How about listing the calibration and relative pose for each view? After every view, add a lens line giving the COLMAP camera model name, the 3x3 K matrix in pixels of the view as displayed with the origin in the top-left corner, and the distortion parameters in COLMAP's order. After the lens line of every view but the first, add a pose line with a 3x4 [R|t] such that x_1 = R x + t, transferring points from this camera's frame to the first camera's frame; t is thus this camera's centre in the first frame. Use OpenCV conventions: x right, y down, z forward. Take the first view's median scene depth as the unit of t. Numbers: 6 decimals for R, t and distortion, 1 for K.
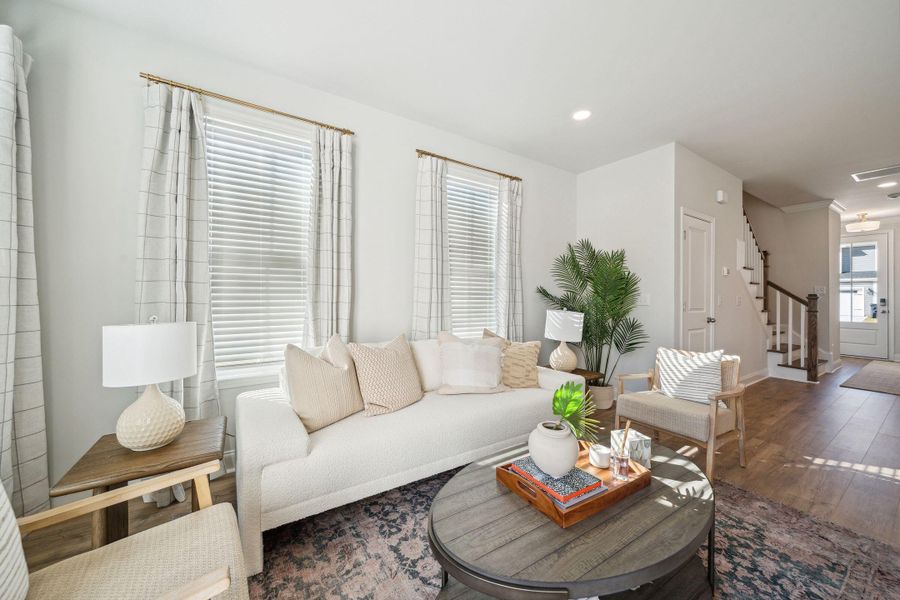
lens RADIAL K [[335.3, 0, 448.5], [0, 335.3, 293.8], [0, 0, 1]] dist [-0.001735, -0.000035]
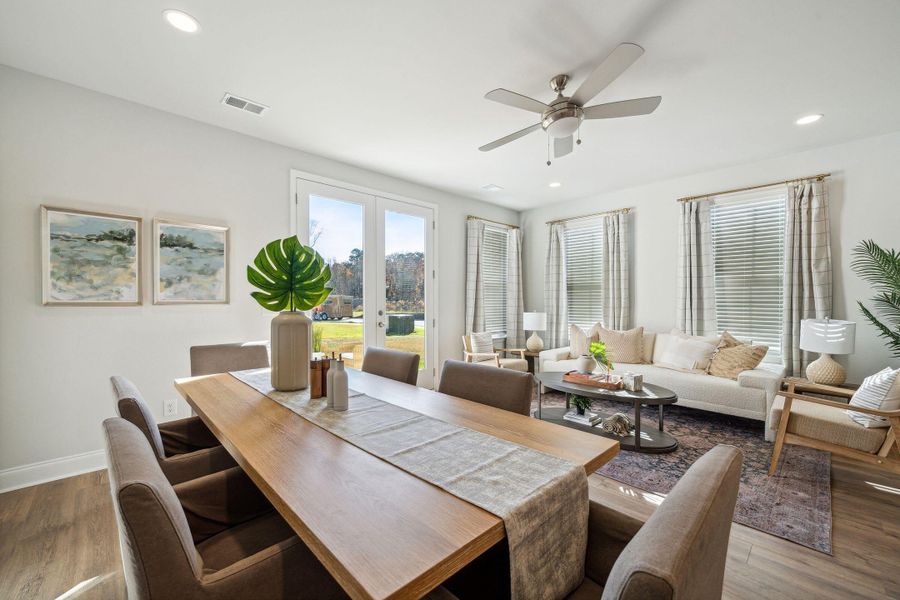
lens RADIAL K [[364.3, 0, 442.3], [0, 364.3, 302.4], [0, 0, 1]] dist [0.001270, -0.000221]
pose [[0.172418, -0.004359, -0.985014, 0.860277], [0.005321, 0.999980, -0.003494, -0.000210], [0.985010, -0.004639, 0.172437, -0.162360]]
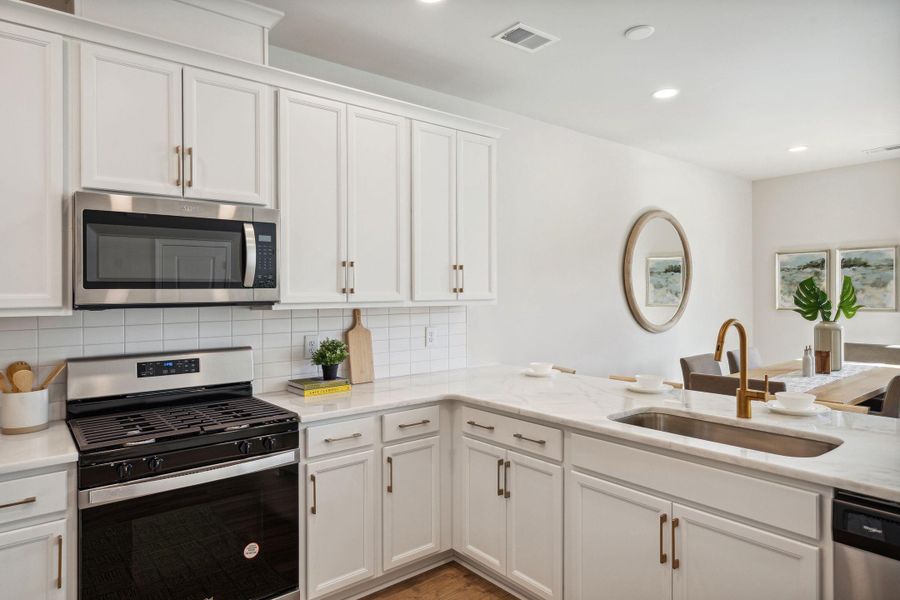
lens RADIAL K [[539.2, 0, 453.4], [0, 539.2, 296.5], [0, 0, 1]] dist [0.005549, 0.002031]
pose [[-0.995711, 0.005149, -0.092378, 1.204022], [0.005201, 0.999986, -0.000318, -0.042518], [0.092375, -0.000797, -0.995724, 0.709566]]
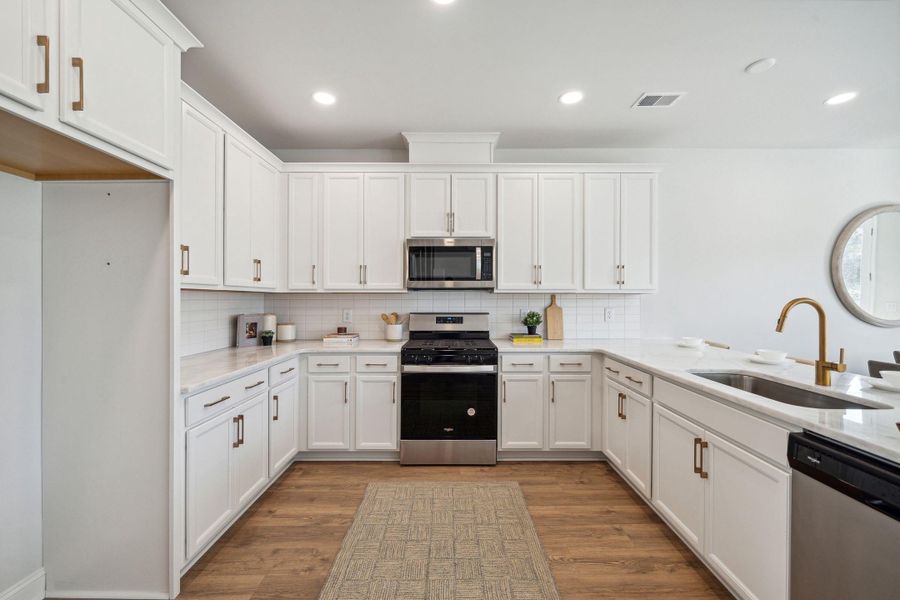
lens RADIAL K [[364.0, 0, 449.6], [0, 364.0, 298.9], [0, 0, 1]] dist [0.000929, 0.000133]
pose [[-0.831715, -0.009269, 0.555125, 1.005181], [-0.007864, 0.999957, 0.004914, -0.018890], [-0.555147, -0.000278, -0.831752, 0.774941]]
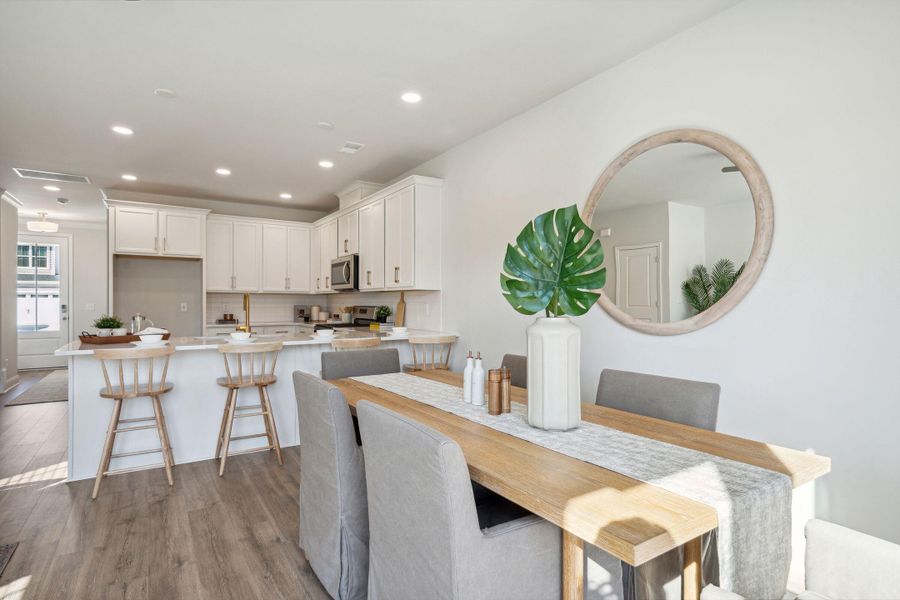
lens RADIAL K [[459.3, 0, 450.1], [0, 459.3, 300.3], [0, 0, 1]] dist [-0.000279, 0.000232]
pose [[0.006390, -0.002578, 0.999976, -0.020948], [-0.002541, 0.999993, 0.002594, -0.007182], [-0.999976, -0.002557, 0.006383, -0.184214]]
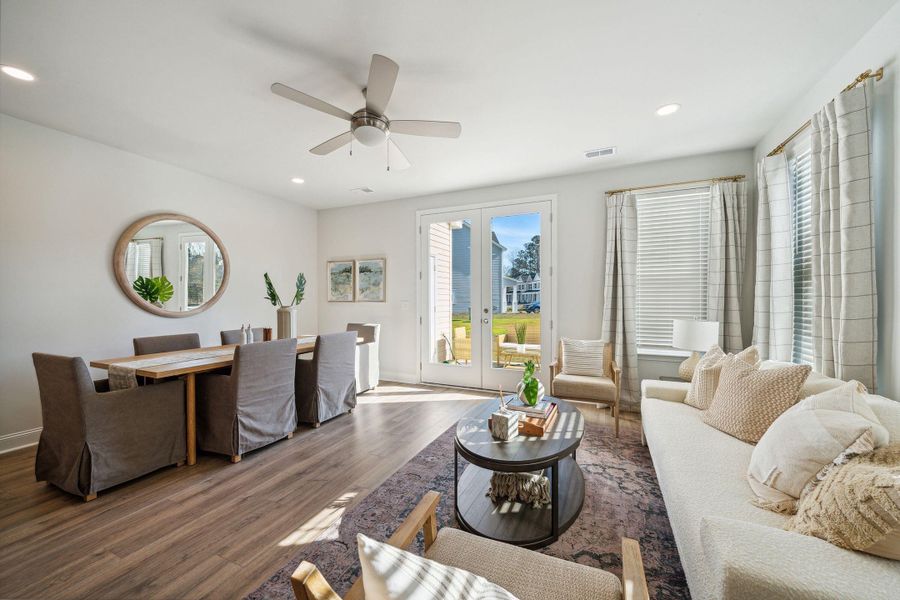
lens RADIAL K [[348.4, 0, 443.3], [0, 348.4, 299.3], [0, 0, 1]] dist [-0.000547, 0.000158]
pose [[-0.852531, -0.006228, -0.522640, 0.511809], [-0.004219, 0.999978, -0.005034, -0.005941], [0.522660, -0.002087, -0.852539, 0.713899]]
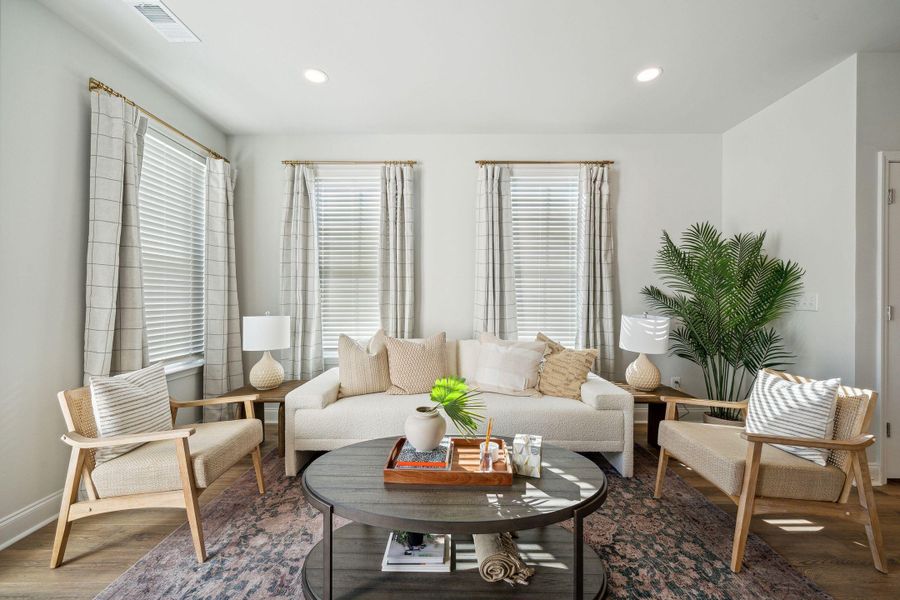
lens RADIAL K [[359.7, 0, 452.7], [0, 359.7, 297.6], [0, 0, 1]] dist [-0.000620, -0.000410]
pose [[0.831420, -0.009734, -0.555559, 0.331500], [0.009548, 0.999949, -0.003232, 0.004056], [0.555562, -0.002617, 0.831471, 0.007035]]
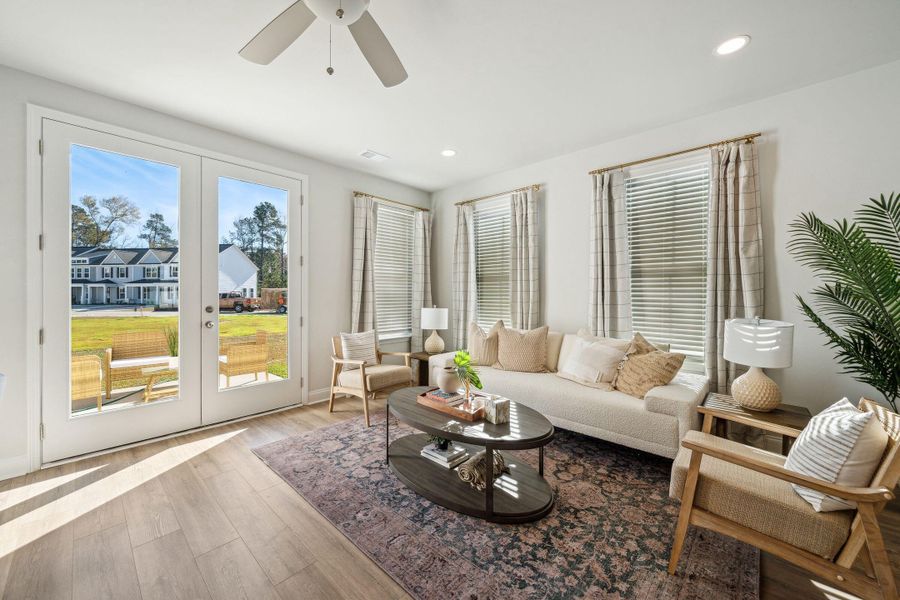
lens RADIAL K [[342.6, 0, 442.0], [0, 342.6, 293.4], [0, 0, 1]] dist [-0.001594, 0.000103]
pose [[0.230431, -0.009870, -0.973039, 0.654631], [0.004636, 0.999948, -0.009045, -0.001242], [0.973078, -0.002426, 0.230465, 0.159071]]
